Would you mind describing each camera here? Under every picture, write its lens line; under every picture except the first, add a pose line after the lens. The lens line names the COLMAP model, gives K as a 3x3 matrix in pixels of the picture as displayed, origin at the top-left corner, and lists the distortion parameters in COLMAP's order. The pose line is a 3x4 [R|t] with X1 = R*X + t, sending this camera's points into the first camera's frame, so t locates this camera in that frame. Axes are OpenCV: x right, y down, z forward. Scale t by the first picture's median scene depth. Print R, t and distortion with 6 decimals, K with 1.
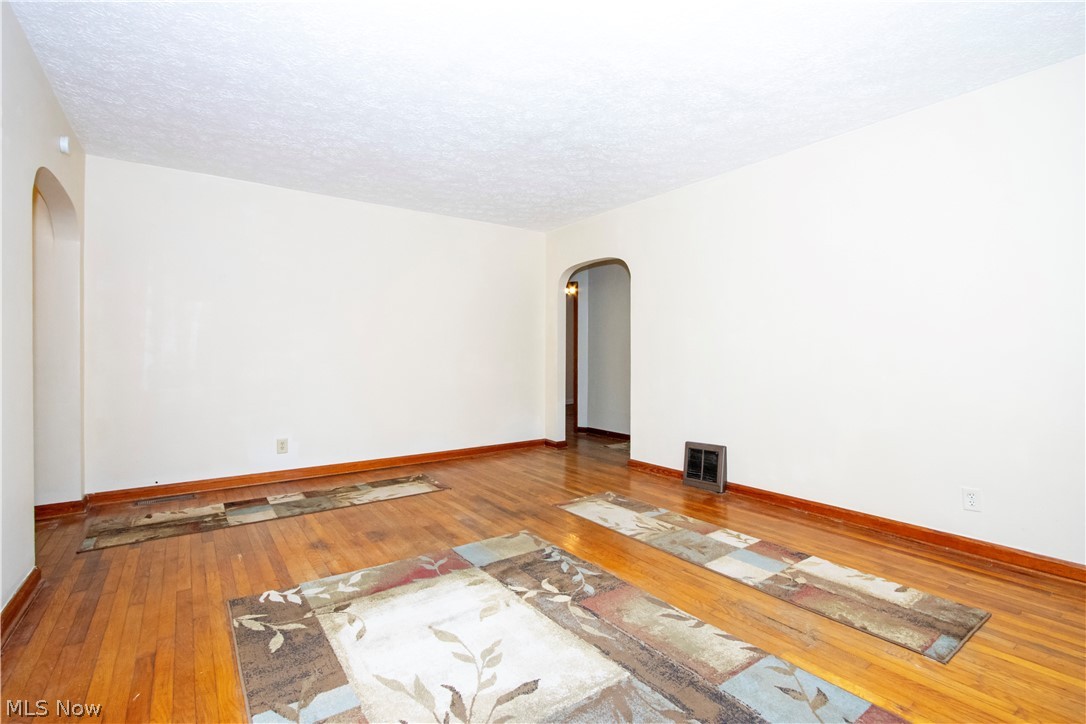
lens RADIAL K [[504.1, 0, 541.8], [0, 504.1, 356.0], [0, 0, 1]] dist [-0.003085, -0.000332]
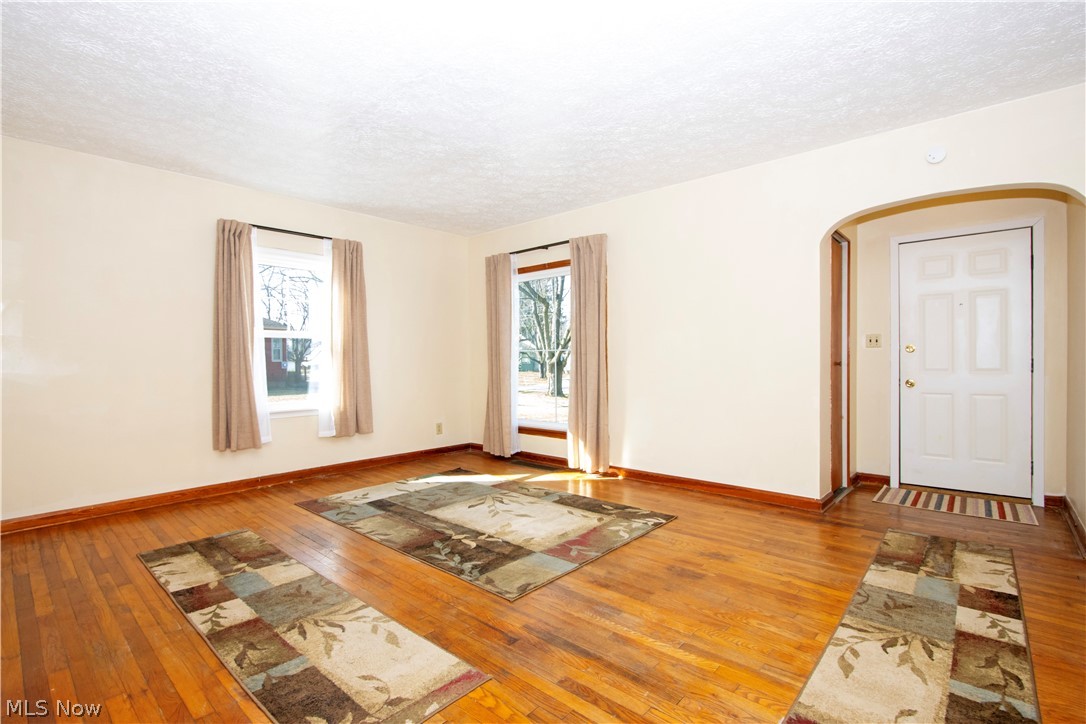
lens RADIAL K [[504.1, 0, 541.8], [0, 504.1, 356.0], [0, 0, 1]] dist [-0.003085, -0.000332]
pose [[-0.975713, 0.008348, -0.218896, 0.103311], [0.008180, 0.999965, 0.001674, -0.011314], [0.218902, -0.000157, -0.975747, 2.130705]]
